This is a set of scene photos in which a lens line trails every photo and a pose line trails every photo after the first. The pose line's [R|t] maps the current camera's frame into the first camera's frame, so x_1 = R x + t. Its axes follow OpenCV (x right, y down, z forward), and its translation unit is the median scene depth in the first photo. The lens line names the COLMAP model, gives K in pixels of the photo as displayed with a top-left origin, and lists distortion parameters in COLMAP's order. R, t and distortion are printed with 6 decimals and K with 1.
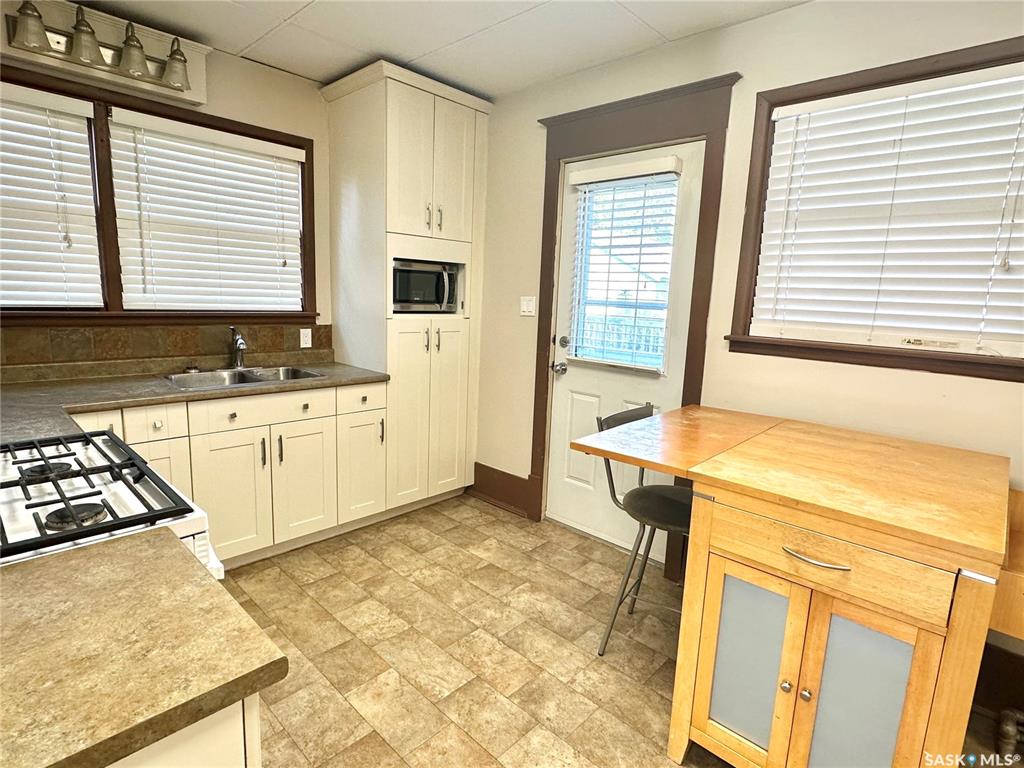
lens RADIAL K [[531.8, 0, 512.0], [0, 531.8, 384.0], [0, 0, 1]] dist [0.001705, 0.000531]
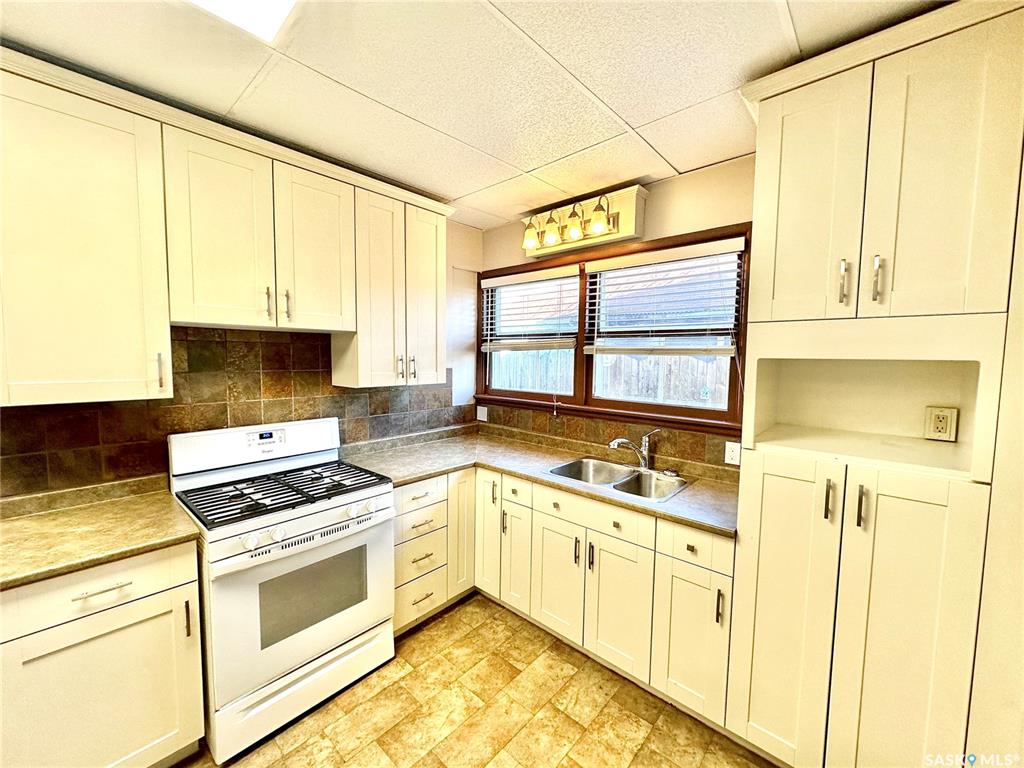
lens RADIAL K [[409.1, 0, 512.0], [0, 409.1, 384.0], [0, 0, 1]] dist [-0.000269, -0.000445]
pose [[0.022879, 0.032027, -0.999225, 0.268729], [-0.179531, 0.983371, 0.027408, -0.161272], [0.983486, 0.178764, 0.028249, 0.668699]]
